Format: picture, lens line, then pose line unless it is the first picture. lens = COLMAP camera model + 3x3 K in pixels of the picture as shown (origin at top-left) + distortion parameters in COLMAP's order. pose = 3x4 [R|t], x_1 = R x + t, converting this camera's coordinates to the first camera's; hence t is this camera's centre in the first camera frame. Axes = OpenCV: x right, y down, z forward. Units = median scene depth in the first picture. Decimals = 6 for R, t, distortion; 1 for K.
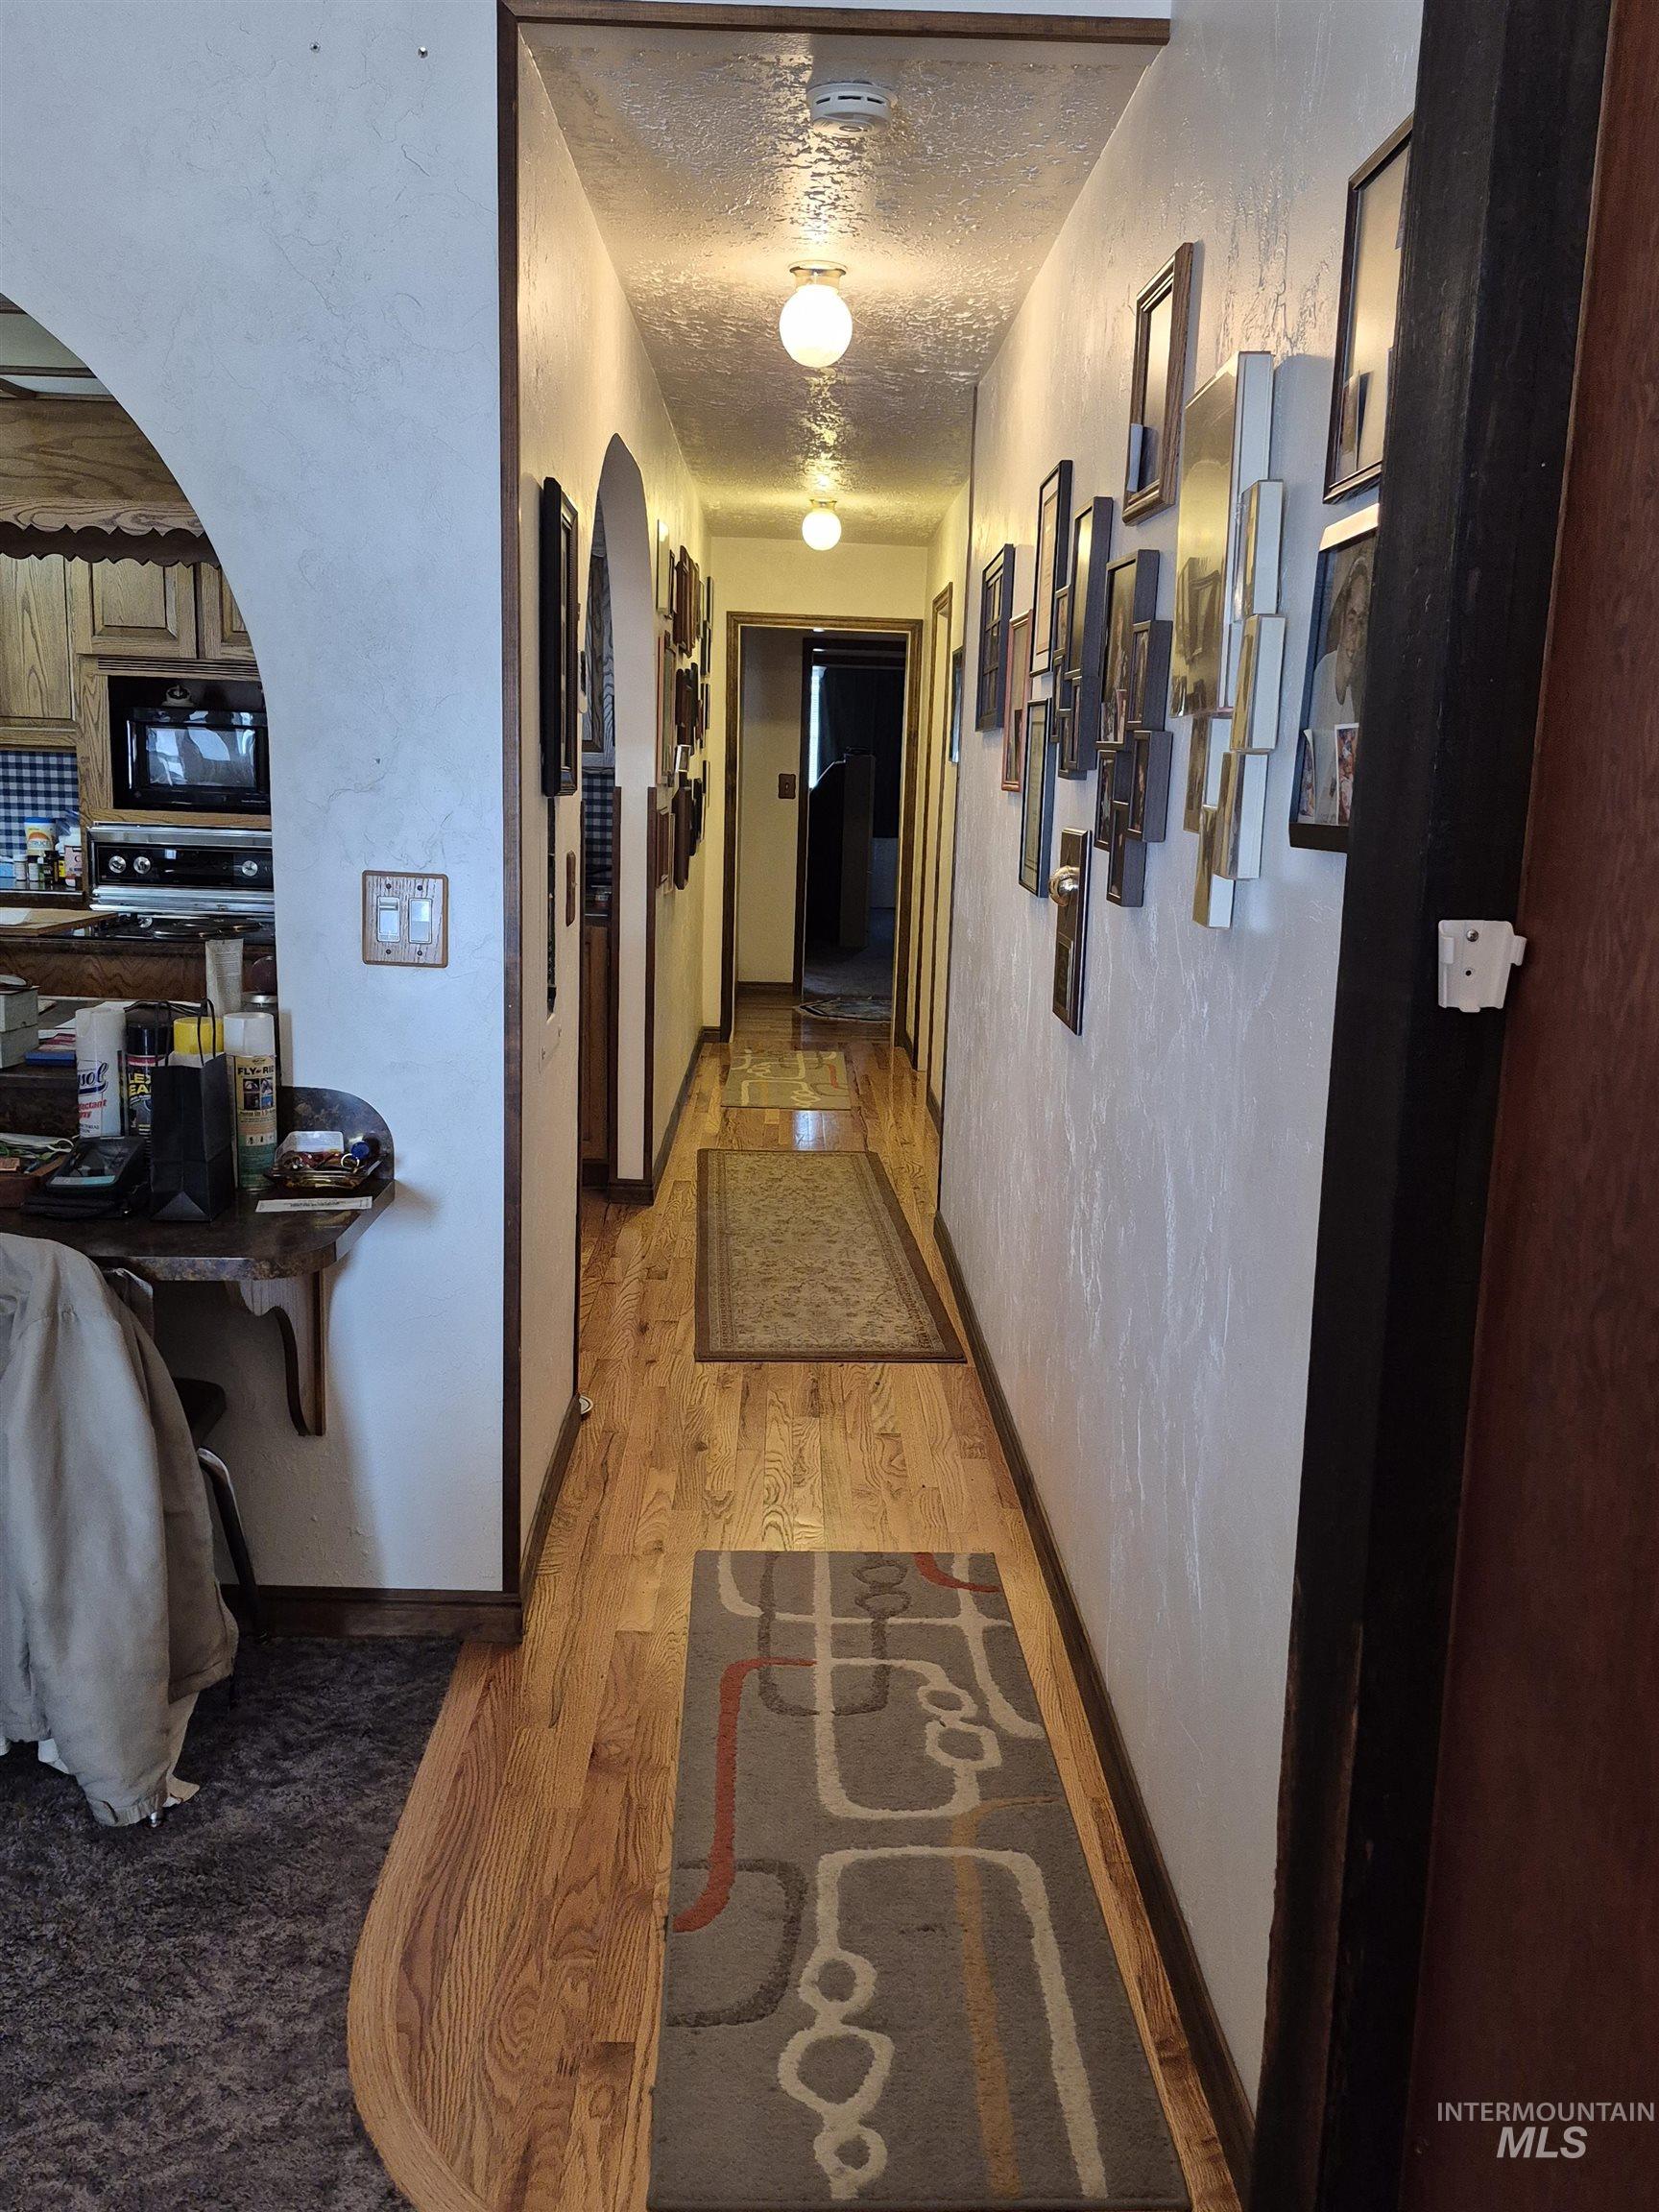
lens RADIAL K [[1917.2, 0, 829.5], [0, 1917.2, 1106.0], [0, 0, 1]] dist [0.005275, 0.001332]
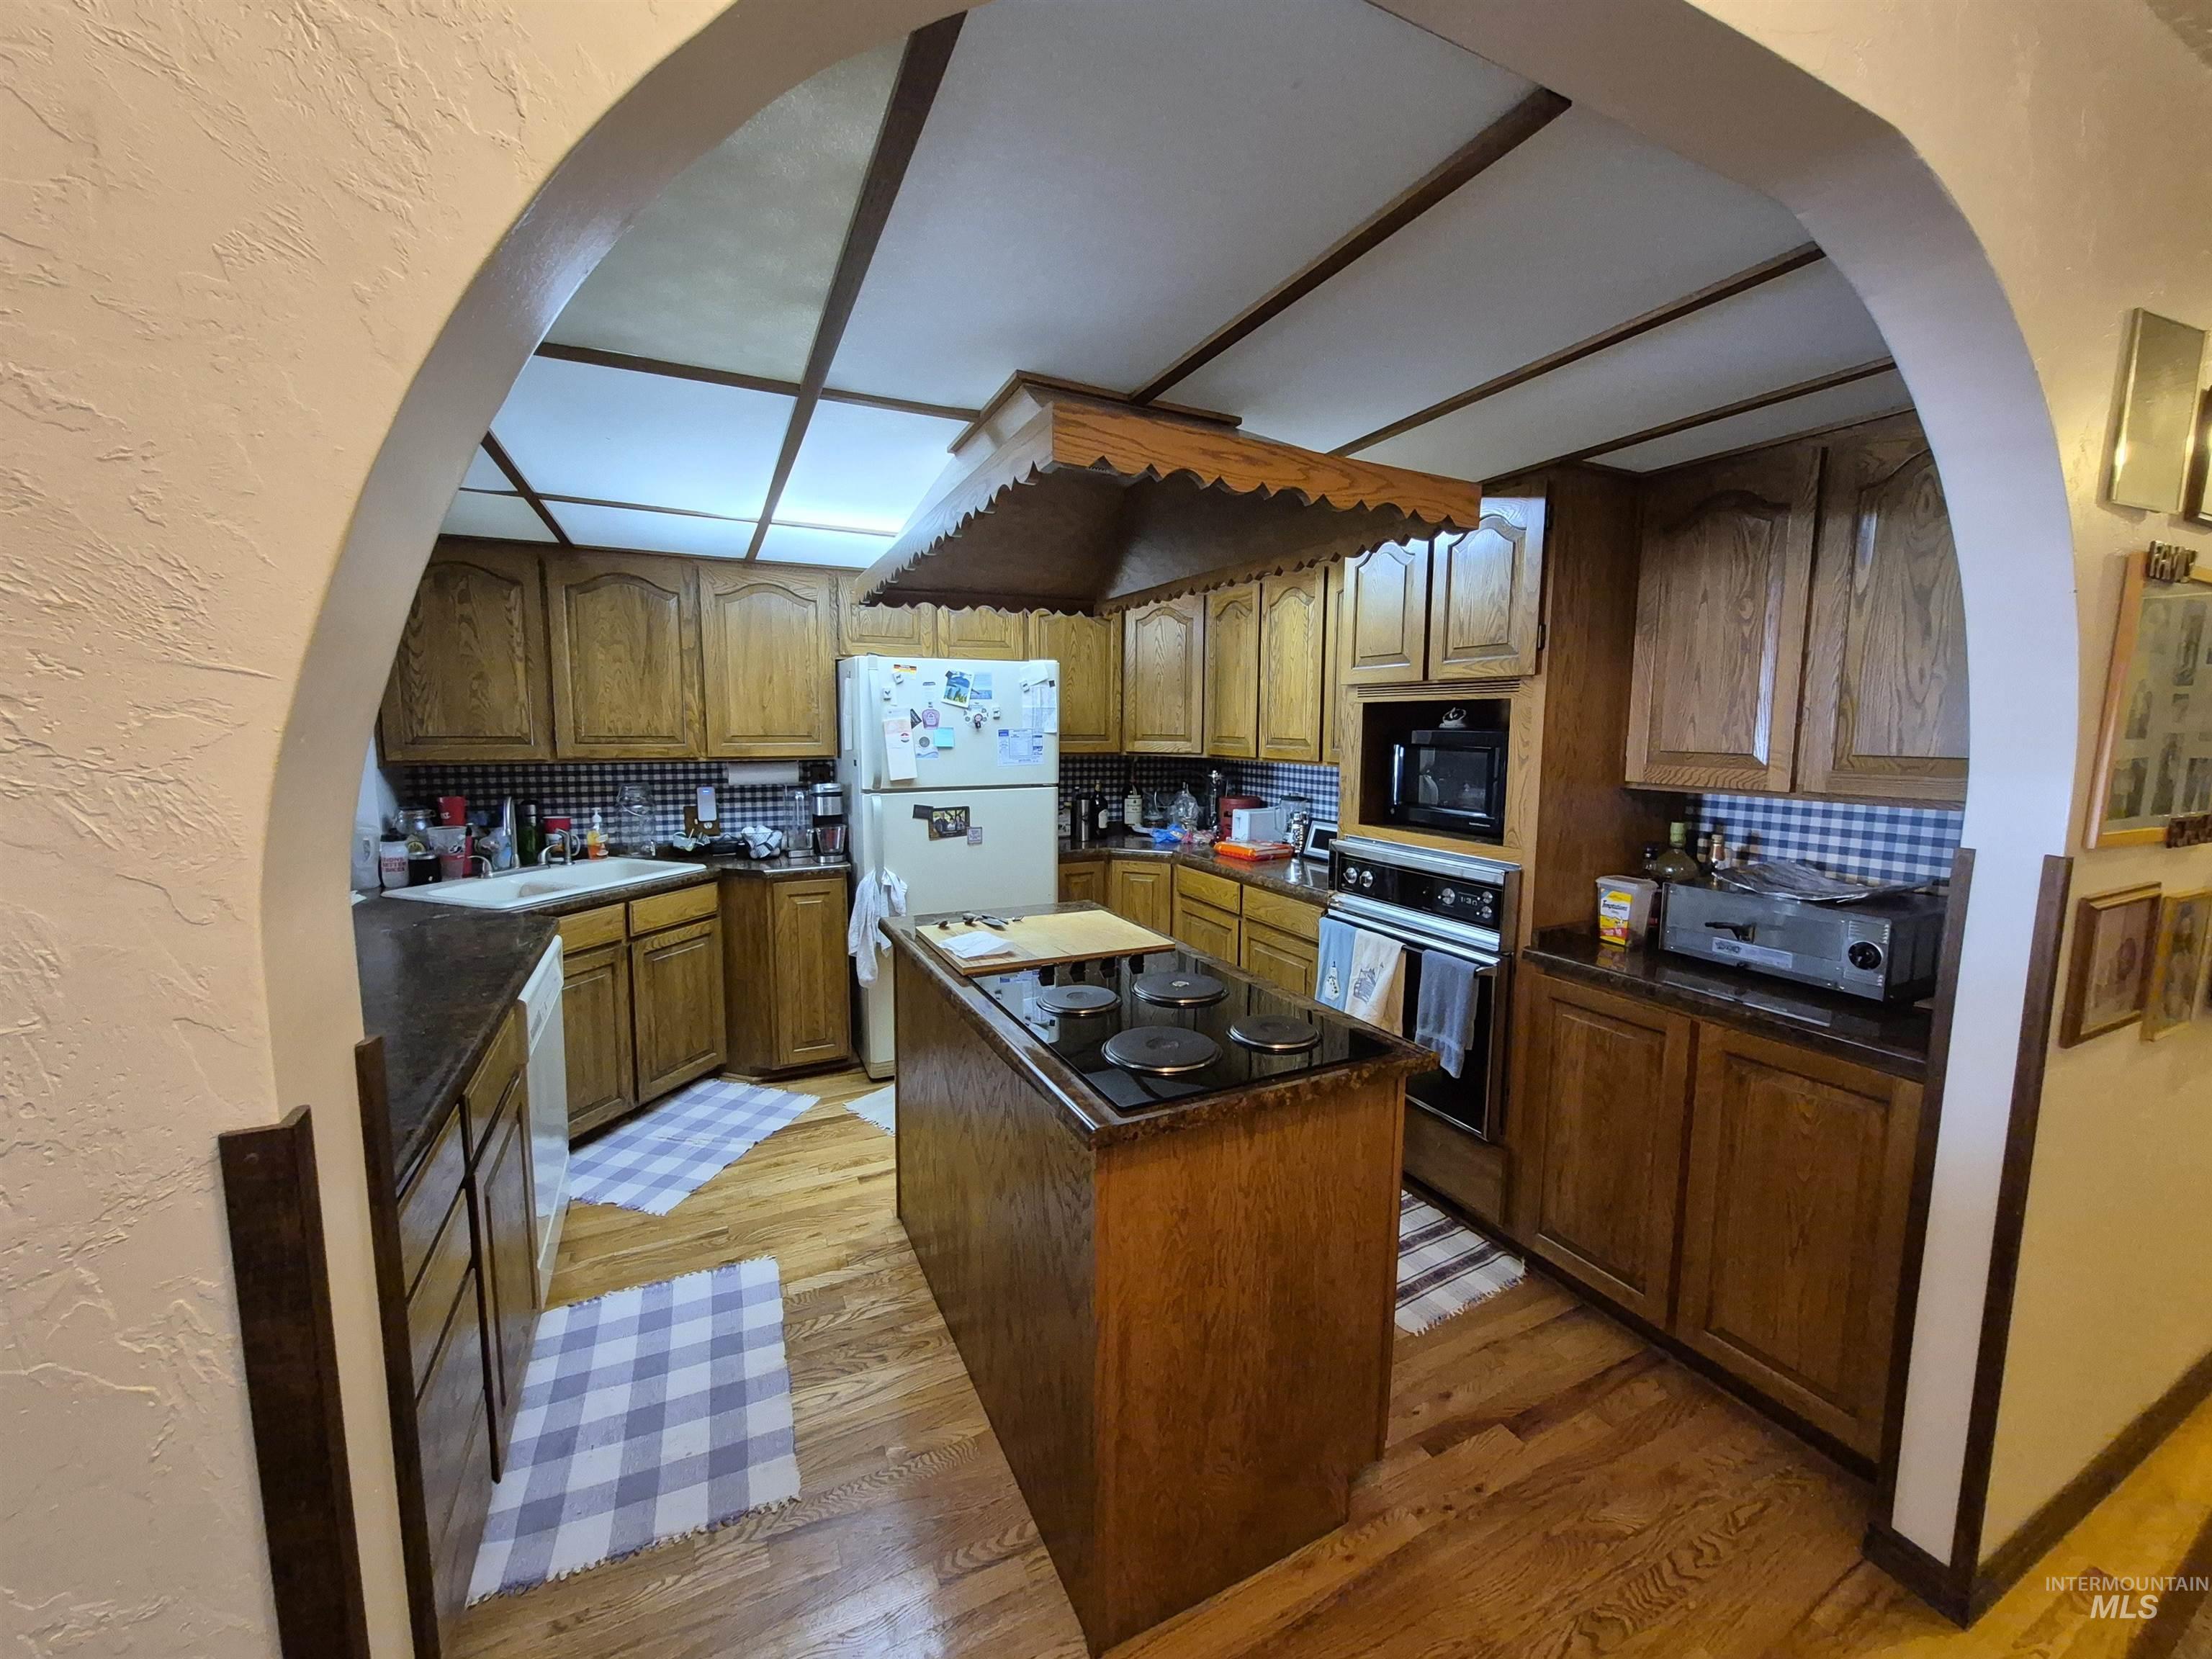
lens RADIAL K [[866.4, 0, 1111.2], [0, 866.4, 824.9], [0, 0, 1]] dist [0.000524, 0.000095]
pose [[0.416879, 0.072719, -0.906048, 0.010706], [-0.155730, 0.987770, 0.007625, -0.136635], [0.895522, 0.137920, 0.423105, 0.669977]]
